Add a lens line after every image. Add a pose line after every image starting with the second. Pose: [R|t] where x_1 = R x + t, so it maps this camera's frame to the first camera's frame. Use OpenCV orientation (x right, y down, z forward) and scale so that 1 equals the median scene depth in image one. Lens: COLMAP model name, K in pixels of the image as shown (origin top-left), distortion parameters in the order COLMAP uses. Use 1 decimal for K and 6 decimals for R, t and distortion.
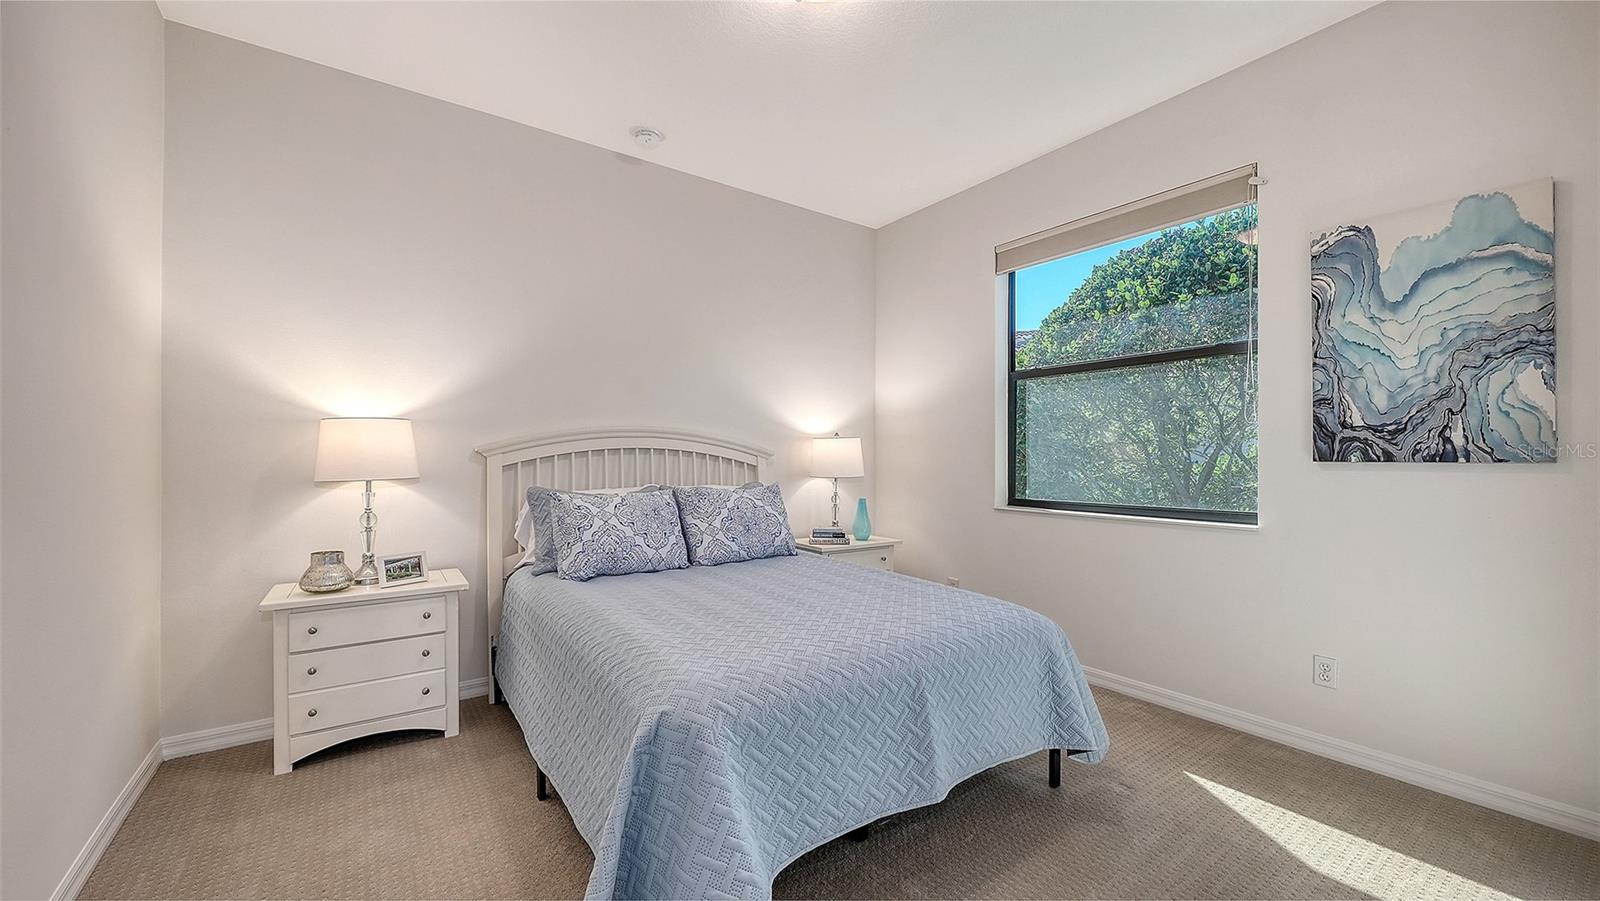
lens RADIAL K [[619.4, 0, 799.4], [0, 619.4, 452.6], [0, 0, 1]] dist [-0.001982, -0.000236]
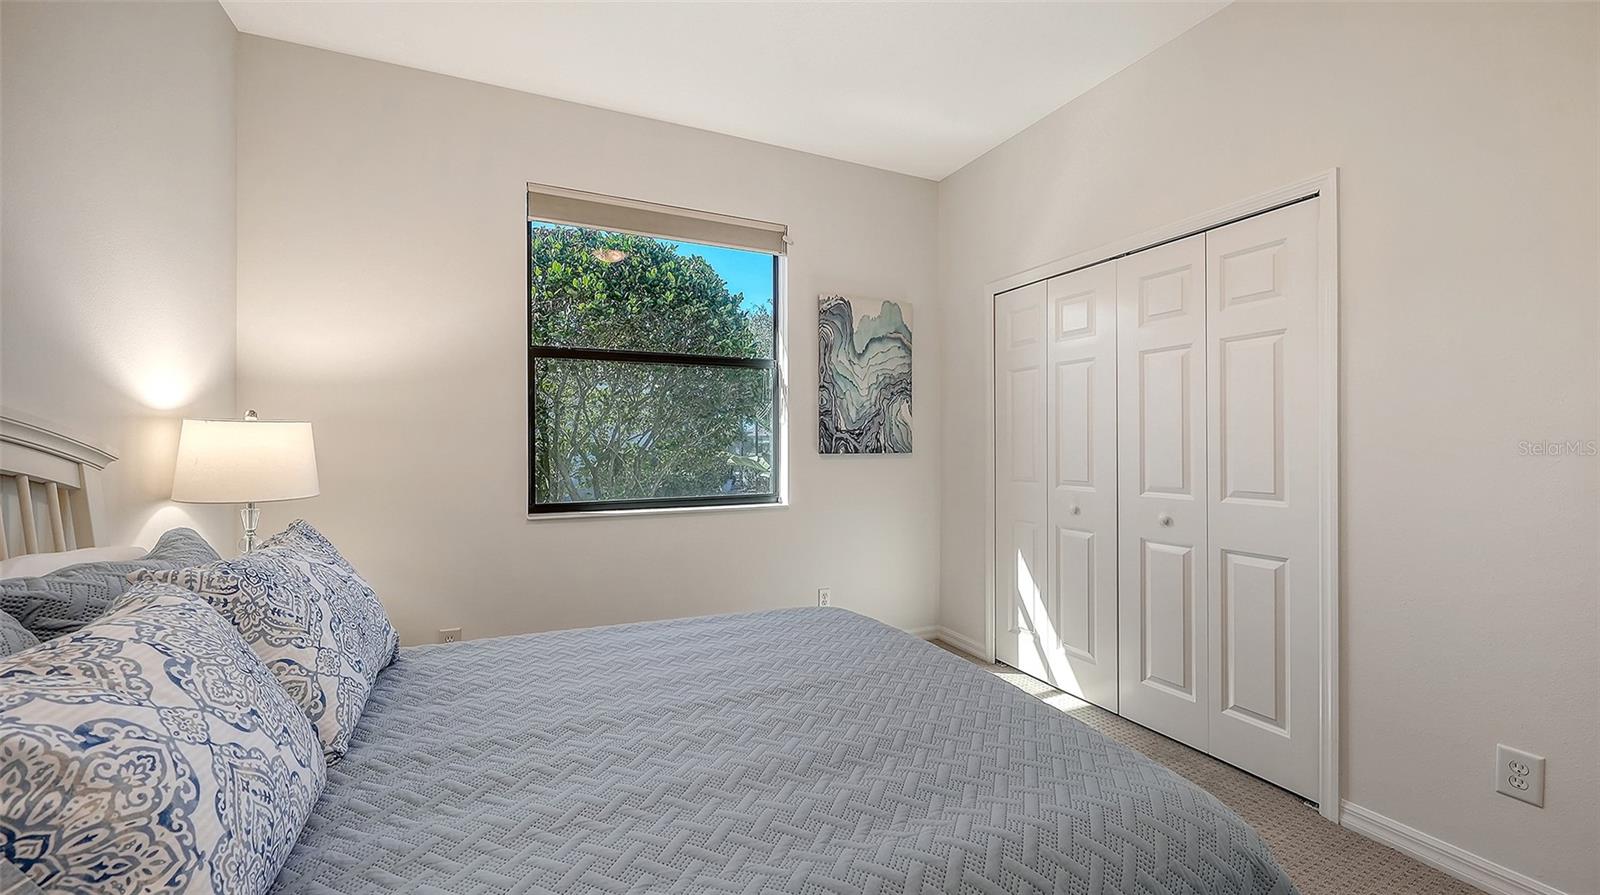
lens RADIAL K [[632.6, 0, 804.5], [0, 632.6, 441.8], [0, 0, 1]] dist [0.001632, 0.000037]
pose [[0.176570, -0.001297, 0.984287, -0.666979], [-0.003361, 0.999993, 0.001920, -0.017745], [-0.984282, -0.003647, 0.176564, 0.846897]]
